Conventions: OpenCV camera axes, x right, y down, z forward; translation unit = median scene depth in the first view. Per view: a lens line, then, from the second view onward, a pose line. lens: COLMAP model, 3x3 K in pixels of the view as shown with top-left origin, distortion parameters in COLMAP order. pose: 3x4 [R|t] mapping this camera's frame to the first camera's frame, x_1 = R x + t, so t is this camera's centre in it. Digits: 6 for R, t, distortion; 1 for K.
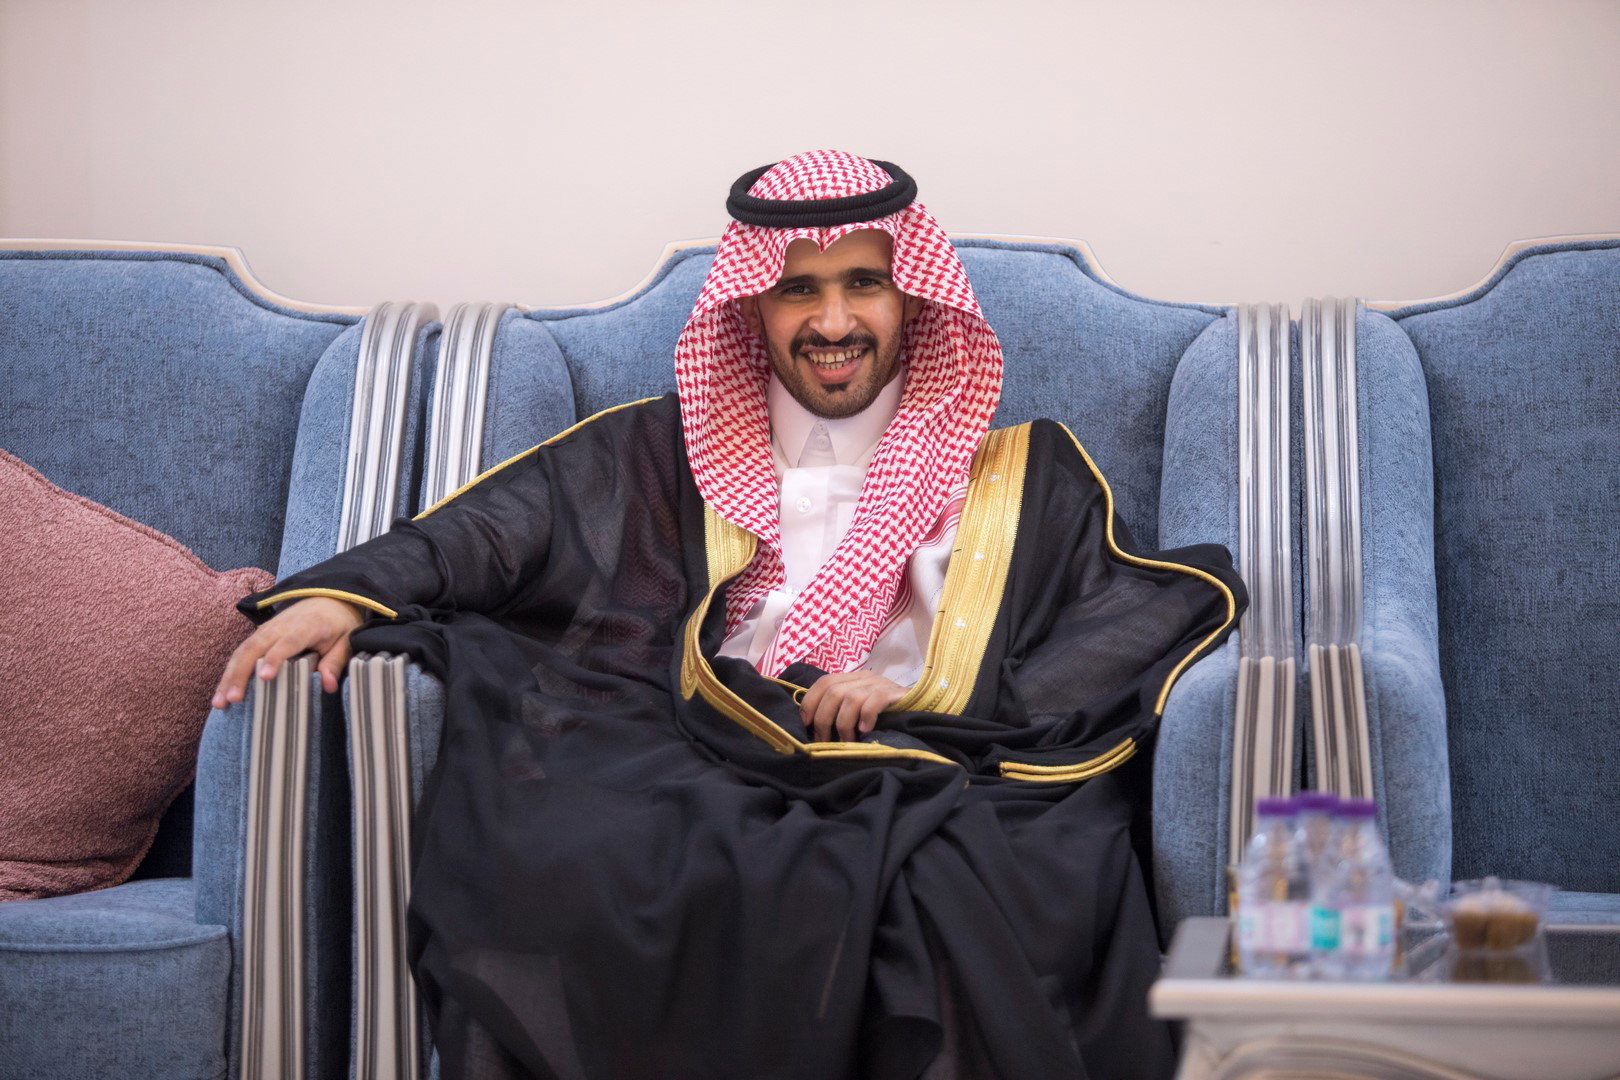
lens RADIAL K [[6271.0, 0, 808.5], [0, 6271.0, 534.2], [0, 0, 1]] dist [0.431738, 0.000000]
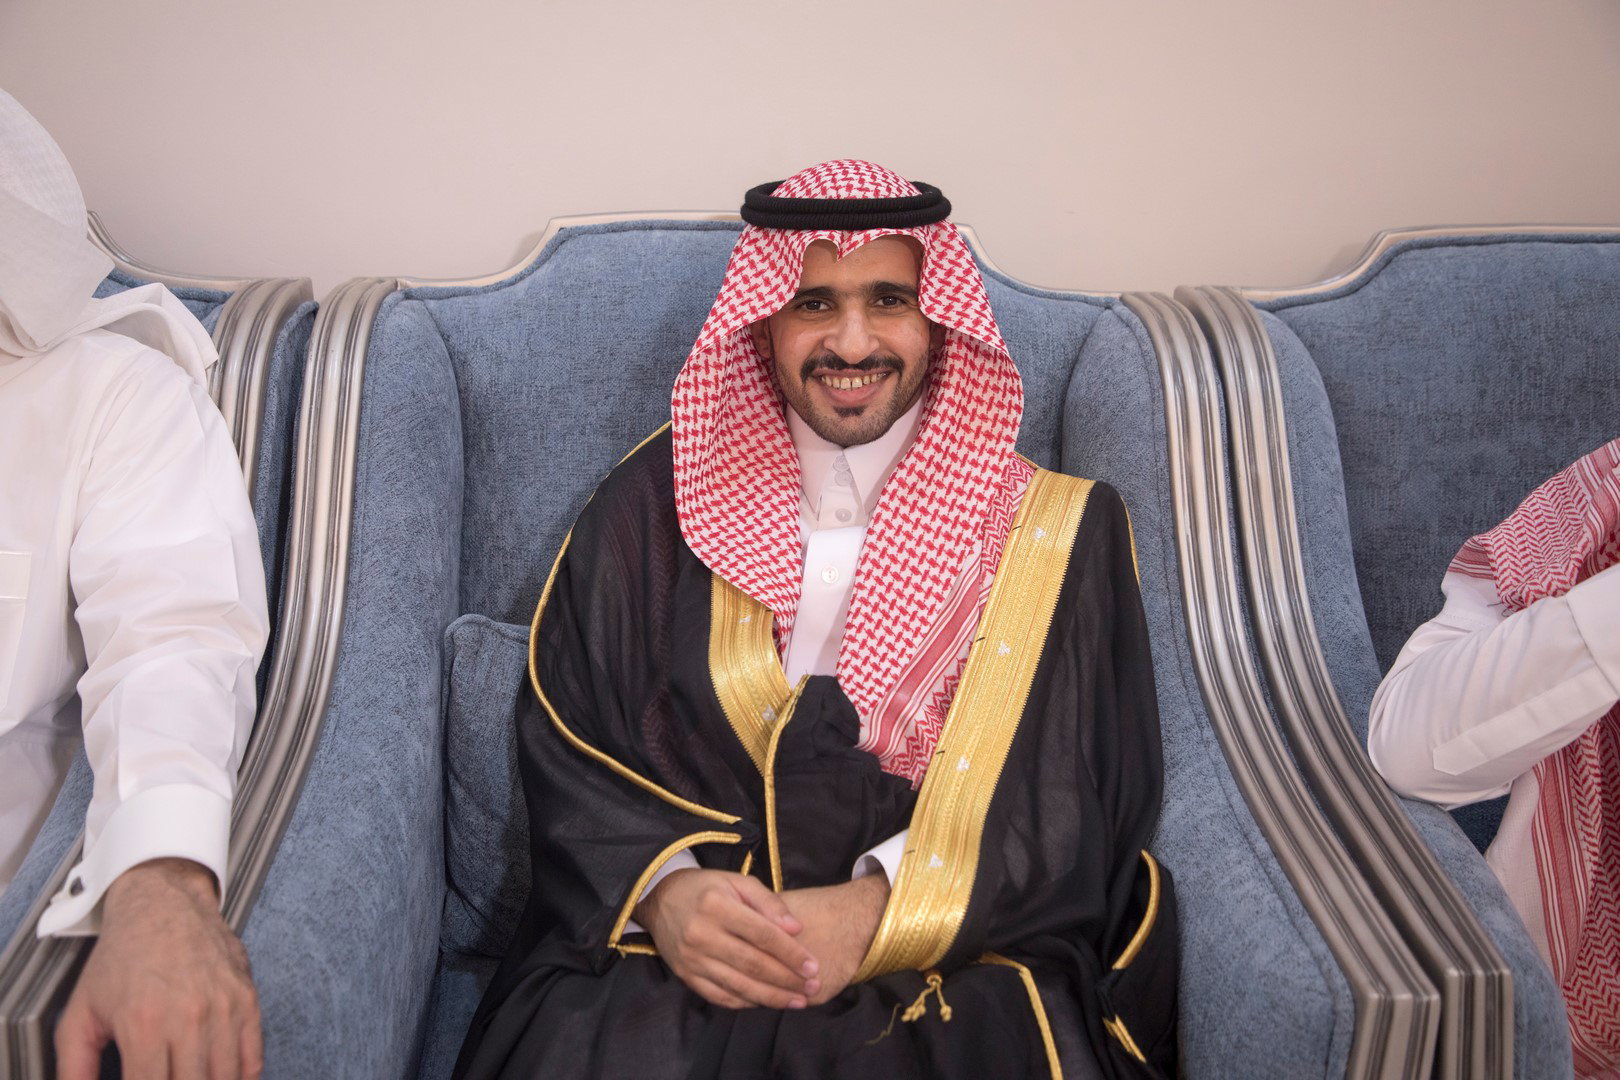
lens RADIAL K [[1952.9, 0, 824.0], [0, 1952.9, 554.8], [0, 0, 1]] dist [0.139715, 0.000000]
pose [[0.990494, -0.011880, 0.137043, -0.023395], [-0.024994, 0.964137, 0.264226, -0.079688], [-0.135267, -0.265139, 0.954675, 0.702002]]
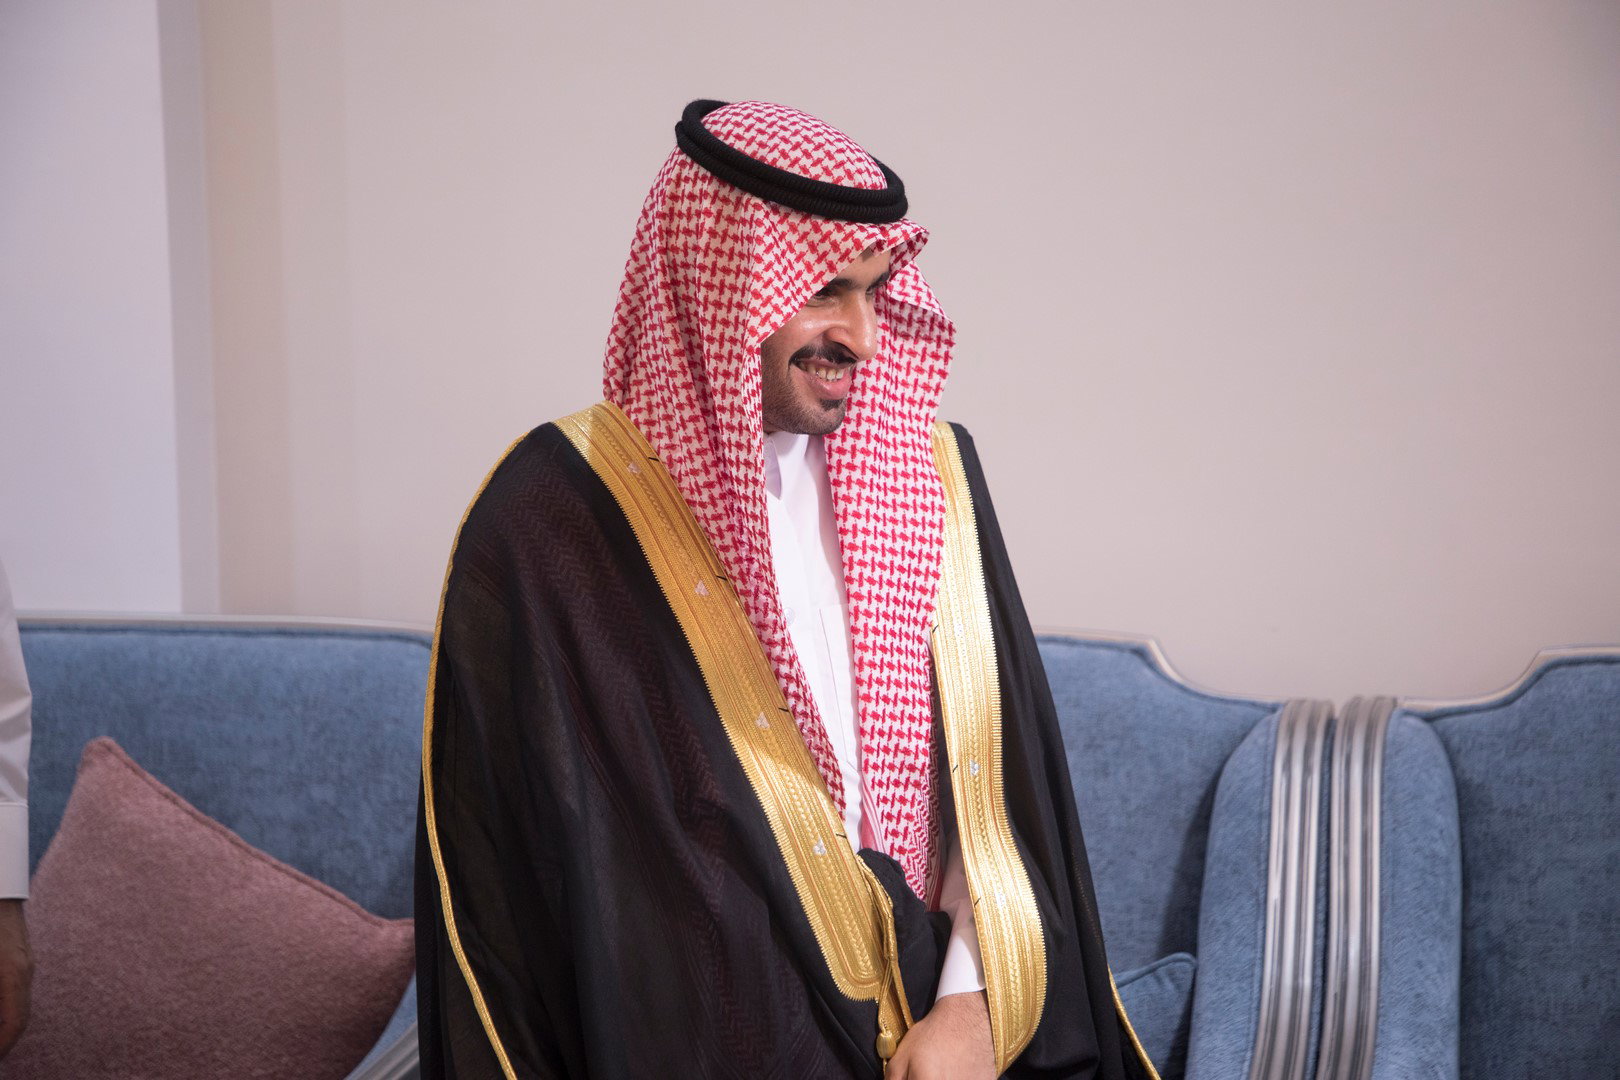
lens RADIAL K [[3039.3, 0, 763.4], [0, 3039.3, 468.9], [0, 0, 1]] dist [0.256596, 0.000000]
pose [[0.984393, 0.006226, -0.175876, 0.073291], [-0.001615, 0.999652, 0.026347, -0.093879], [0.175978, -0.025651, 0.984060, 0.447563]]
